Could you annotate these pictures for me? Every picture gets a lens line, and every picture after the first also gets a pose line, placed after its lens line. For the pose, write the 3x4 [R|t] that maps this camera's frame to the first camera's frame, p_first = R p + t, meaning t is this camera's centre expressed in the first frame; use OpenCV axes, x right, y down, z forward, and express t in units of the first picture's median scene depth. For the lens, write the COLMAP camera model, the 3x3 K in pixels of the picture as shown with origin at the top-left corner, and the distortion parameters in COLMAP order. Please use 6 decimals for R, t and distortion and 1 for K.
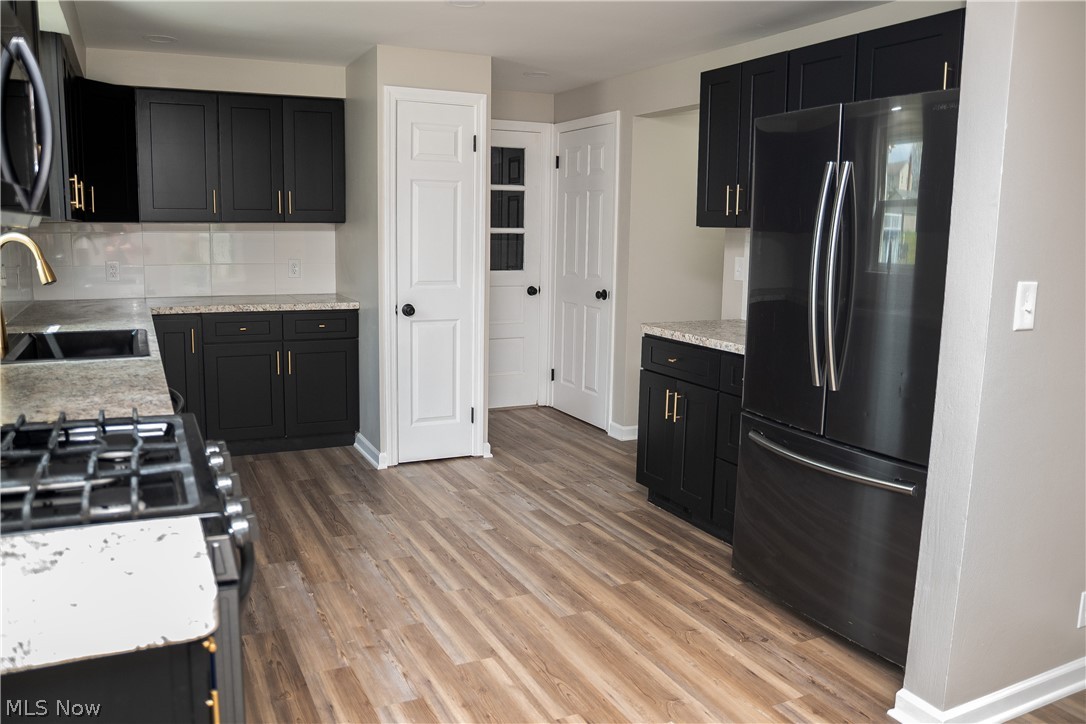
lens RADIAL K [[834.1, 0, 529.9], [0, 834.1, 349.5], [0, 0, 1]] dist [-0.118146, 0.086701]
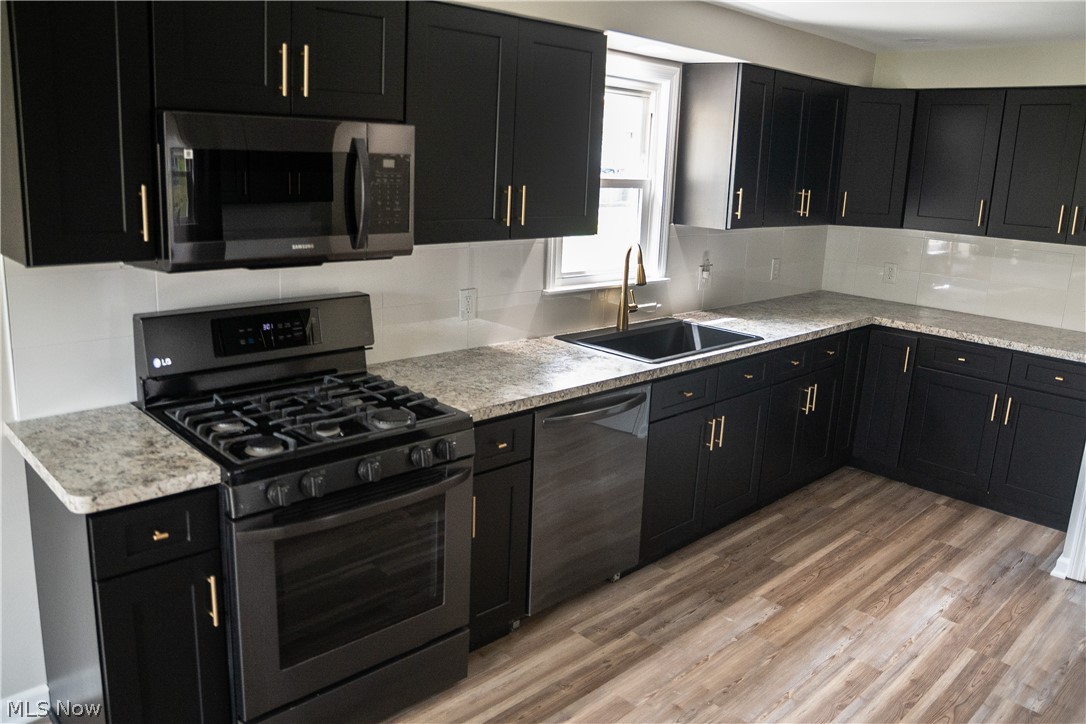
lens RADIAL K [[834.1, 0, 533.2], [0, 834.1, 344.2], [0, 0, 1]] dist [-0.118146, 0.086701]
pose [[0.313537, 0.207425, -0.926644, 0.373539], [-0.173252, 0.971967, 0.158949, -0.118640], [0.933637, 0.110707, 0.340684, 0.317055]]
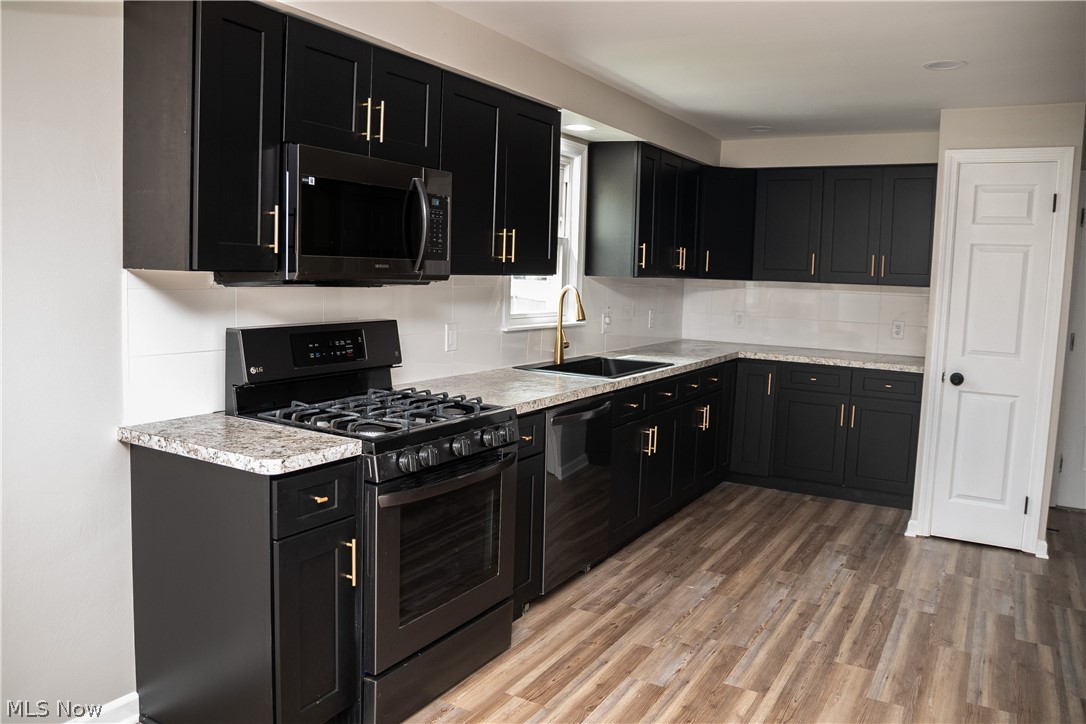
lens RADIAL K [[834.1, 0, 536.0], [0, 834.1, 353.1], [0, 0, 1]] dist [-0.118146, 0.086701]
pose [[0.559403, 0.085466, -0.824478, 0.415097], [-0.141469, 0.989921, 0.006630, -0.017097], [0.816734, 0.112929, 0.565855, 0.080792]]
